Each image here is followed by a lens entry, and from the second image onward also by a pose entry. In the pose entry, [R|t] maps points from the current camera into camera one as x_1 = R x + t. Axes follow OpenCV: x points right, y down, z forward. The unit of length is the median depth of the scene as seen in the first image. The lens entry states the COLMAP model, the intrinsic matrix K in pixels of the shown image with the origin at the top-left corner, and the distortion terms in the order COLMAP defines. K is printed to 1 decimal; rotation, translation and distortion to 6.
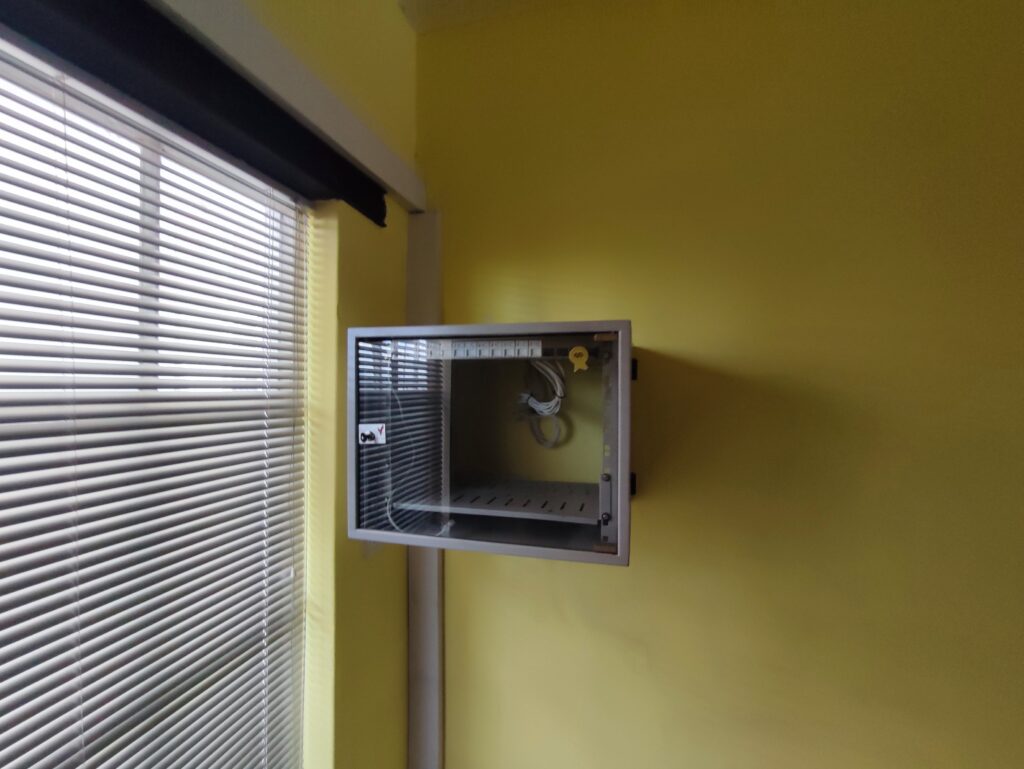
lens RADIAL K [[468.4, 0, 514.1], [0, 468.4, 391.6], [0, 0, 1]] dist [-0.002064, -0.000151]
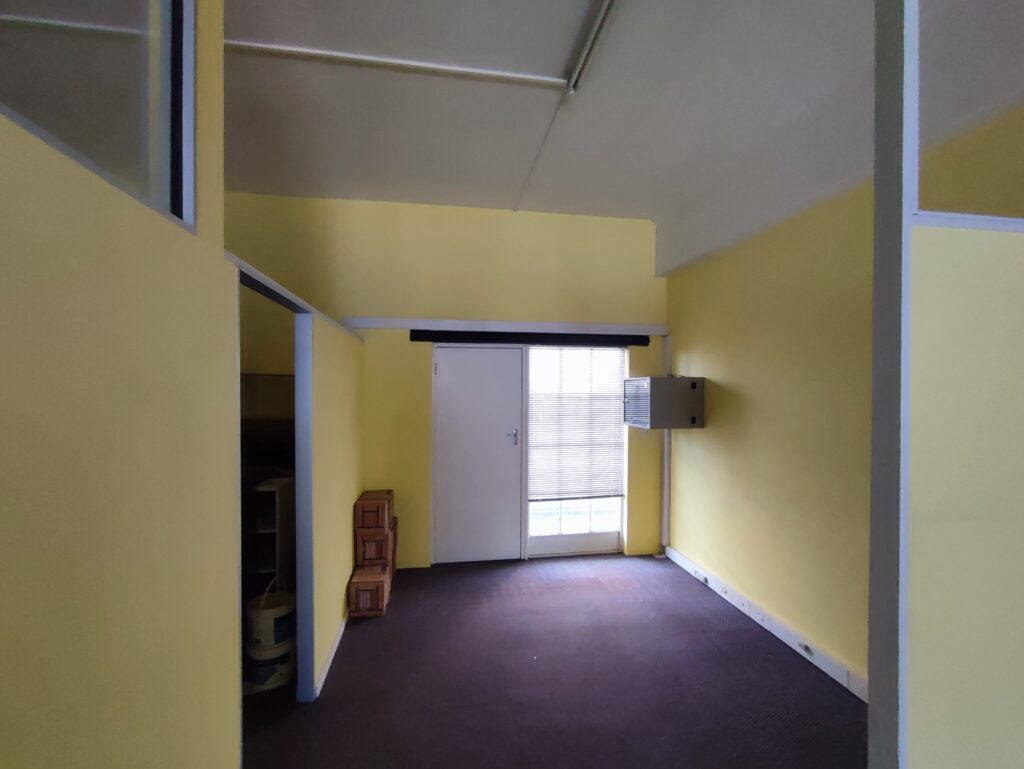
lens RADIAL K [[468.4, 0, 514.1], [0, 468.4, 391.6], [0, 0, 1]] dist [-0.002064, -0.000151]
pose [[0.407385, 0.002243, -0.913254, 2.834644], [-0.006930, 0.999976, -0.000635, 0.005589], [0.913230, 0.006588, 0.407391, -1.529741]]
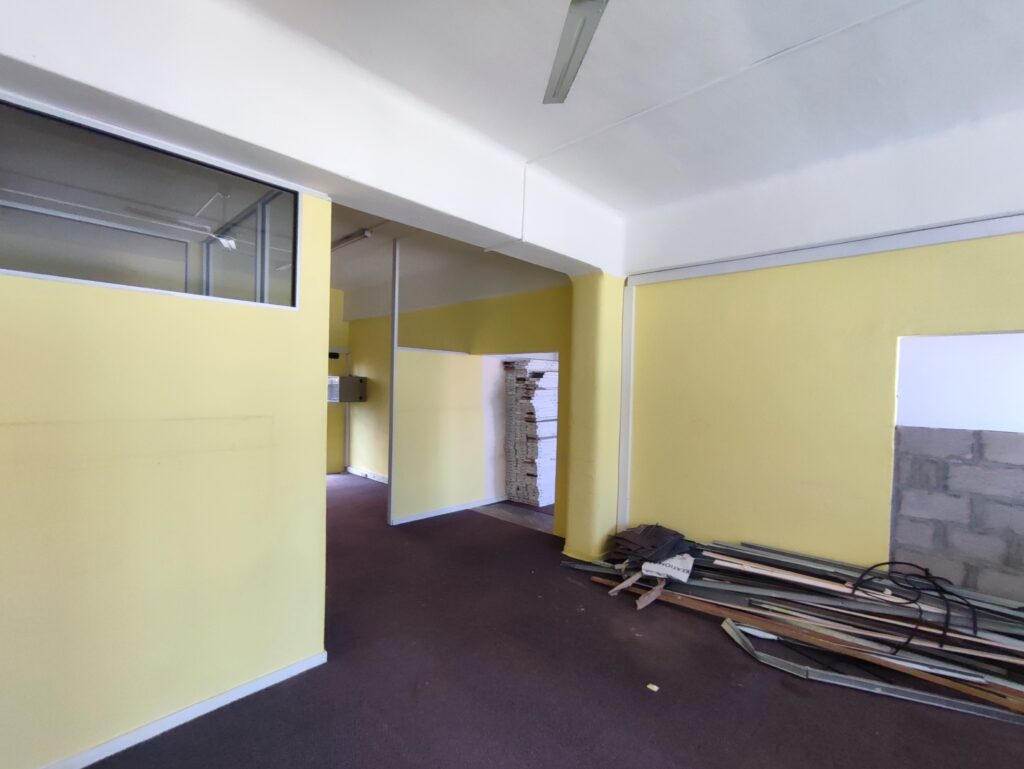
lens RADIAL K [[468.4, 0, 514.1], [0, 468.4, 391.6], [0, 0, 1]] dist [-0.002064, -0.000151]
pose [[0.871826, 0.021073, -0.489361, 5.599086], [-0.018096, 0.999778, 0.010814, -0.008322], [0.489481, -0.000572, 0.872014, -3.863312]]
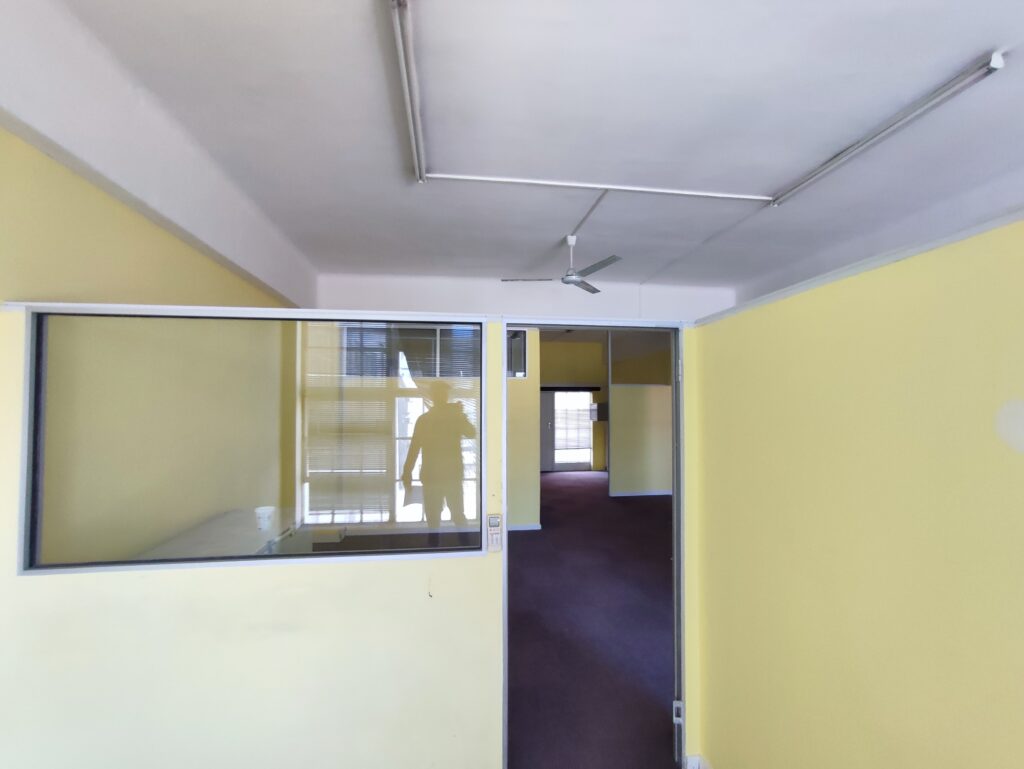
lens RADIAL K [[468.4, 0, 514.1], [0, 468.4, 391.6], [0, 0, 1]] dist [-0.002064, -0.000151]
pose [[0.386507, -0.029610, -0.921811, 8.515200], [-0.008329, 0.999332, -0.035592, 0.011745], [0.922249, 0.021435, 0.386002, -4.655808]]
